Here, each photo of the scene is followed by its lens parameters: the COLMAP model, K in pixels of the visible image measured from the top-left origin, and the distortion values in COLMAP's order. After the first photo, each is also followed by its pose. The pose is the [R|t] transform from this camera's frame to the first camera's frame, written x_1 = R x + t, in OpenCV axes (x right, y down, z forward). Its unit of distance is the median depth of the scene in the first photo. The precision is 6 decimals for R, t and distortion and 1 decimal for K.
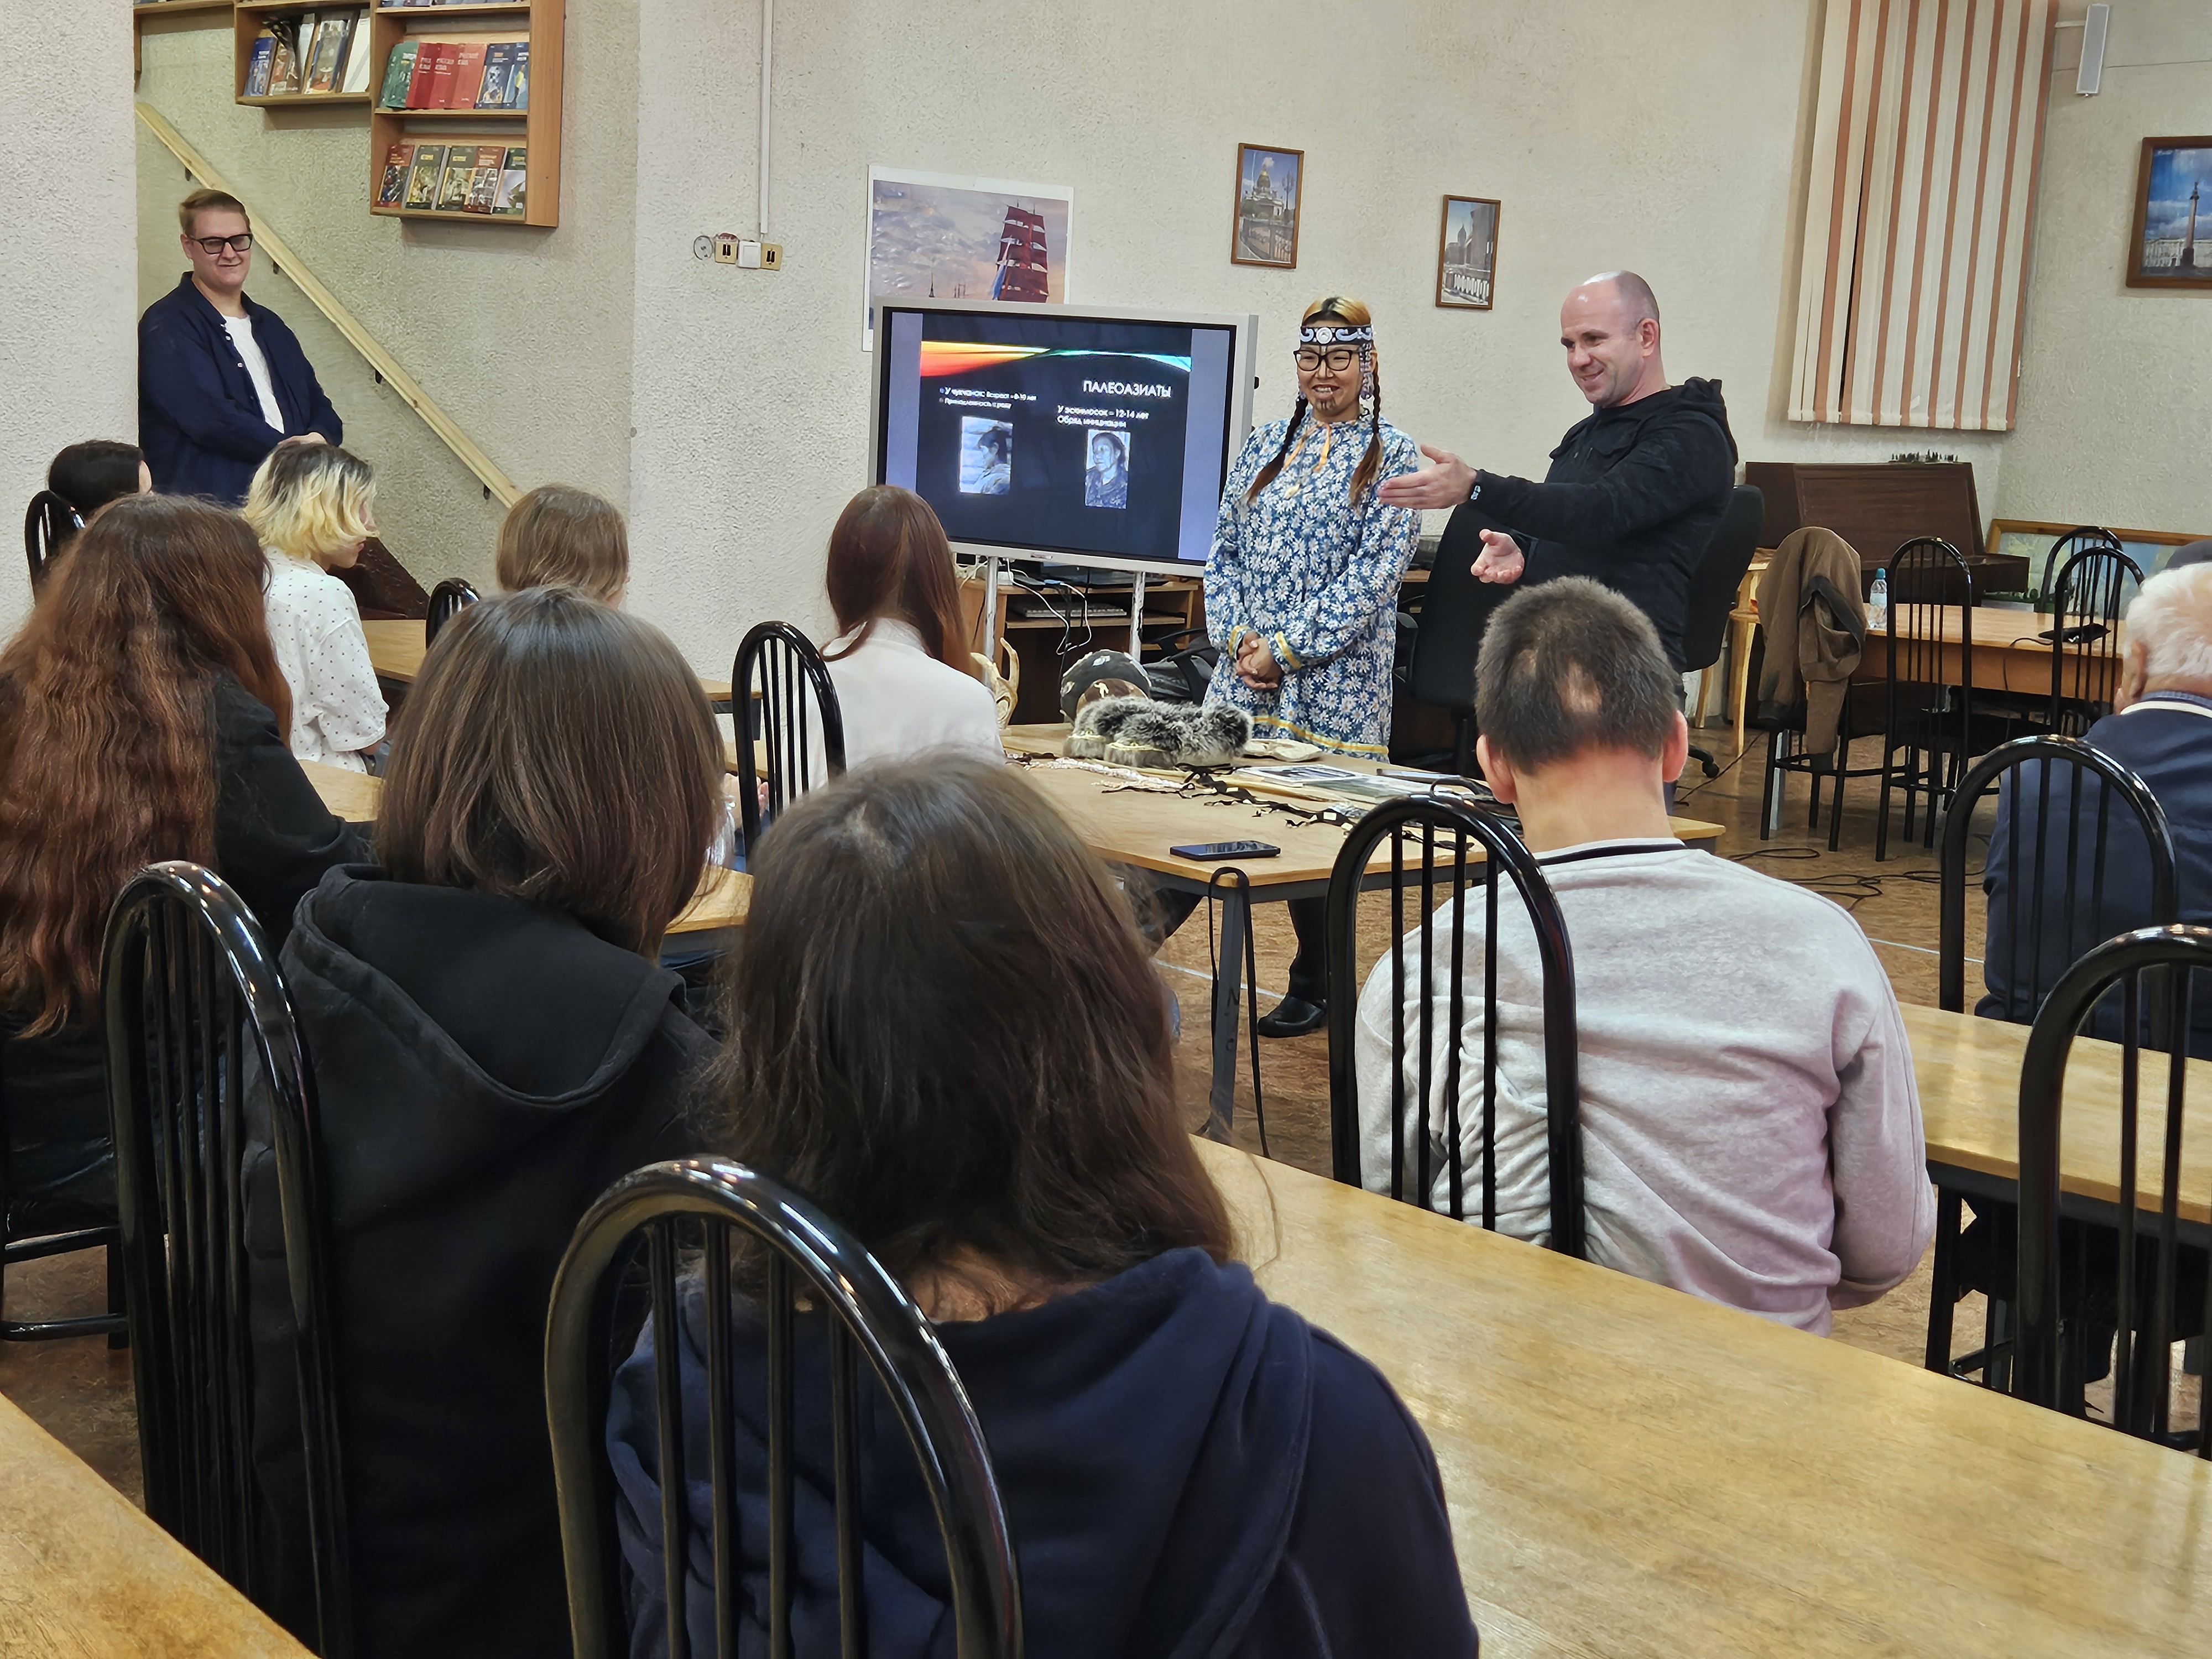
lens RADIAL K [[2809.9, 0, 1092.9], [0, 2809.9, 855.4], [0, 0, 1]] dist [0.078910, -0.021934]
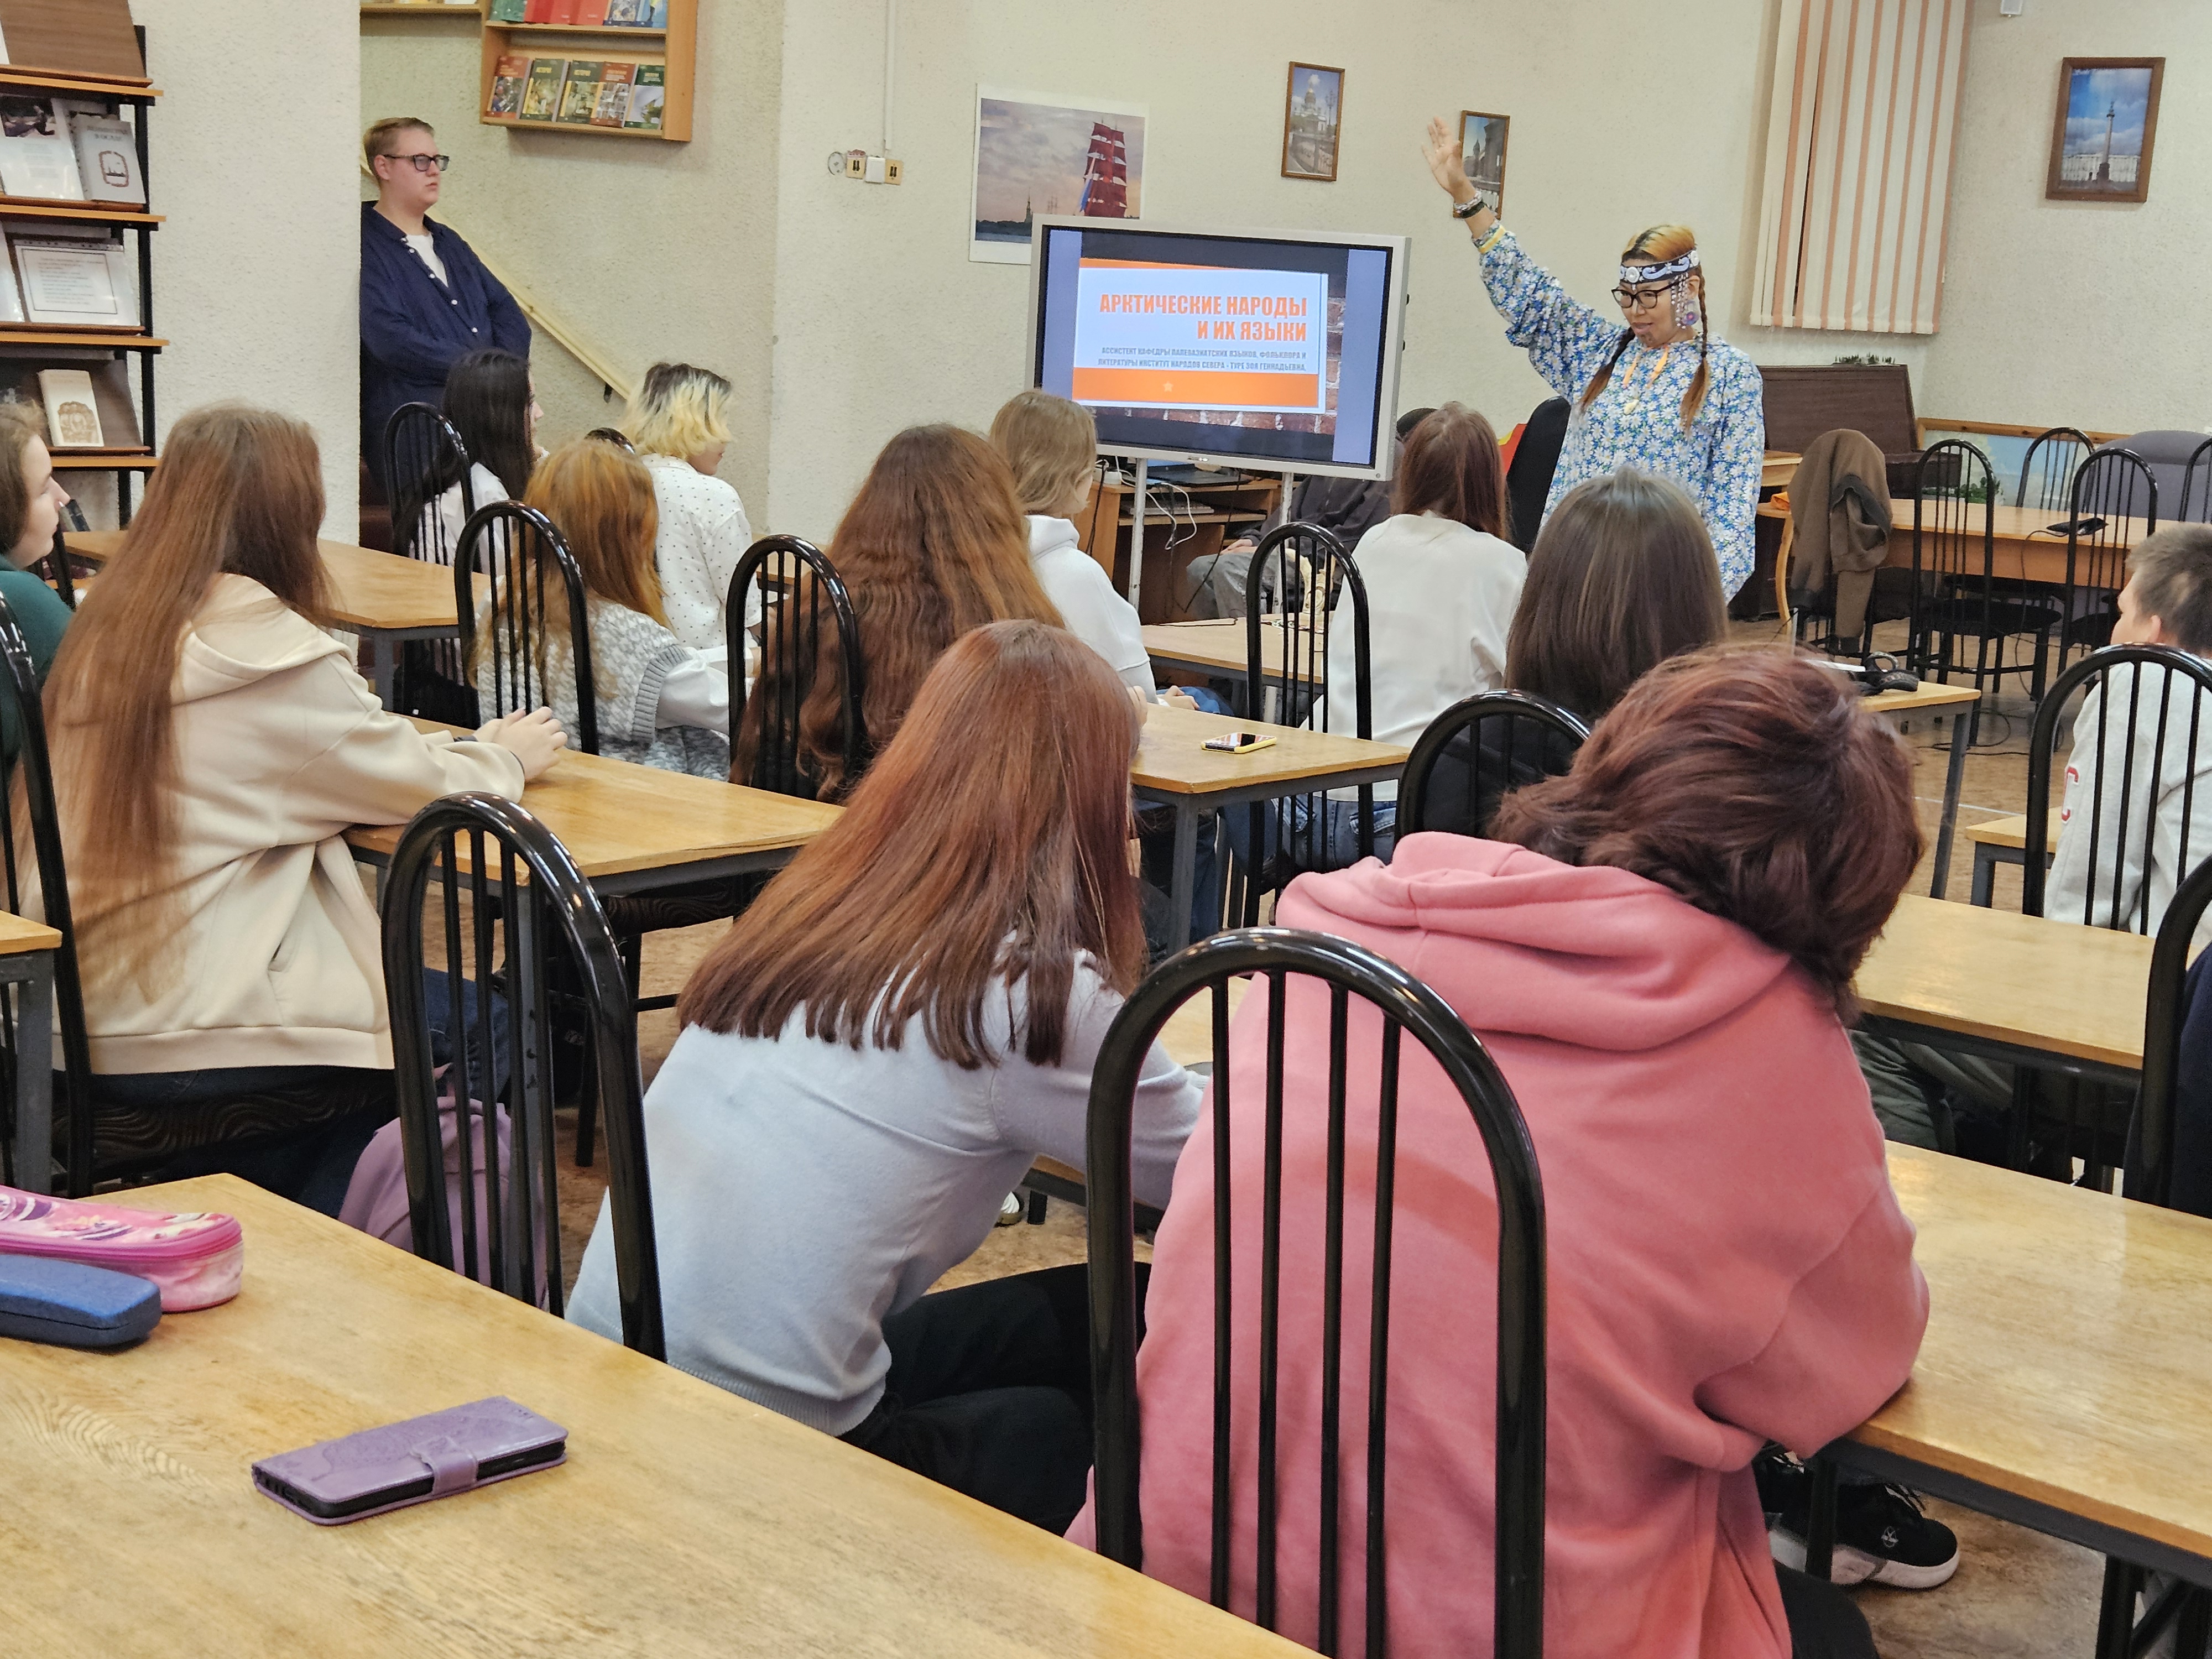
lens RADIAL K [[2921.1, 0, 1117.5], [0, 2921.1, 830.7], [0, 0, 1]] dist [0.094074, -0.053925]
pose [[0.994719, -0.013405, 0.101757, -0.136628], [0.010872, 0.999618, 0.025406, 0.006135], [-0.102058, -0.024166, 0.994485, -0.096287]]
